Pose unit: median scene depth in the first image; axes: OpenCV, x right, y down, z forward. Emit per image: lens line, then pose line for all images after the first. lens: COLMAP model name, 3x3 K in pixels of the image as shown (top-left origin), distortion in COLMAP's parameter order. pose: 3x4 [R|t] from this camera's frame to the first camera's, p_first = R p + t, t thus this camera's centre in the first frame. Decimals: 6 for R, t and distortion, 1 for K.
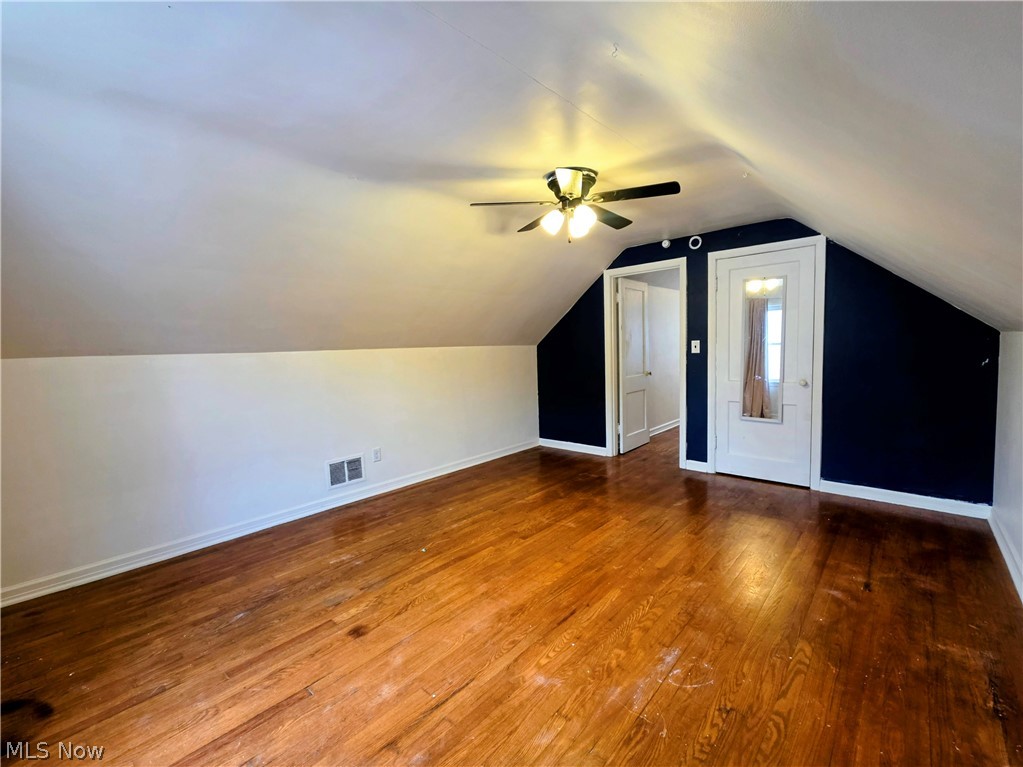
lens RADIAL K [[443.2, 0, 511.5], [0, 443.2, 383.5], [0, 0, 1]] dist [-0.001823, -0.000100]
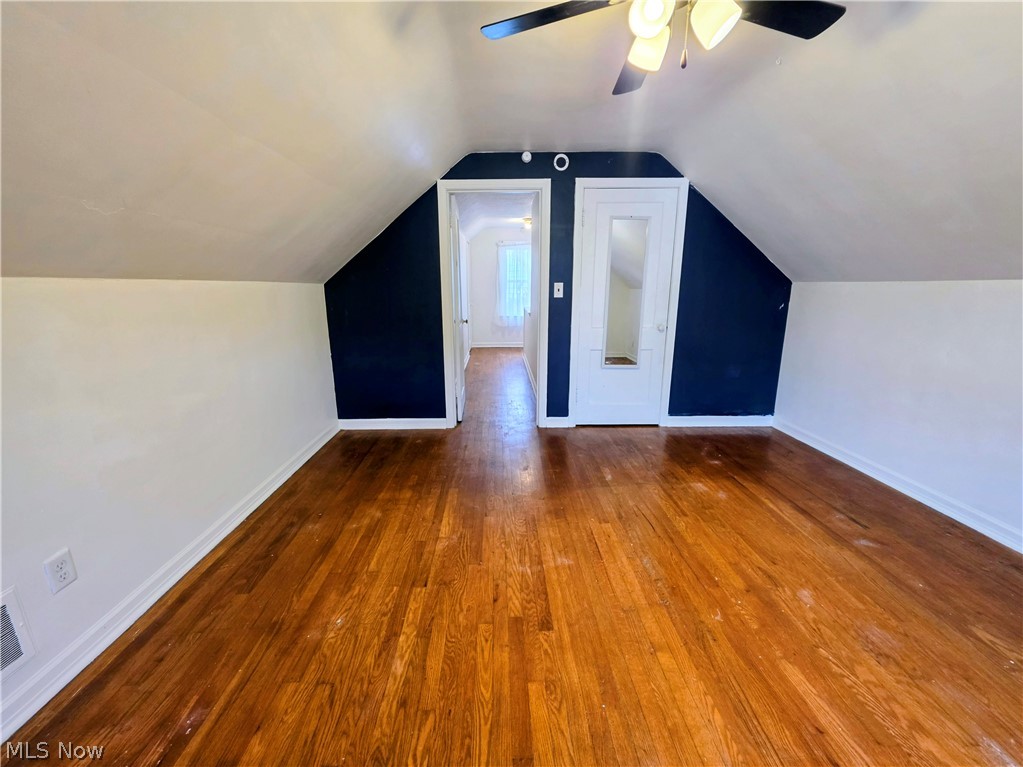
lens RADIAL K [[408.4, 0, 508.1], [0, 408.4, 379.8], [0, 0, 1]] dist [-0.001857, 0.000372]
pose [[0.728529, -0.128555, 0.672844, -0.257213], [0.039597, 0.988493, 0.145989, -0.034430], [-0.683869, -0.079714, 0.725237, 0.545395]]
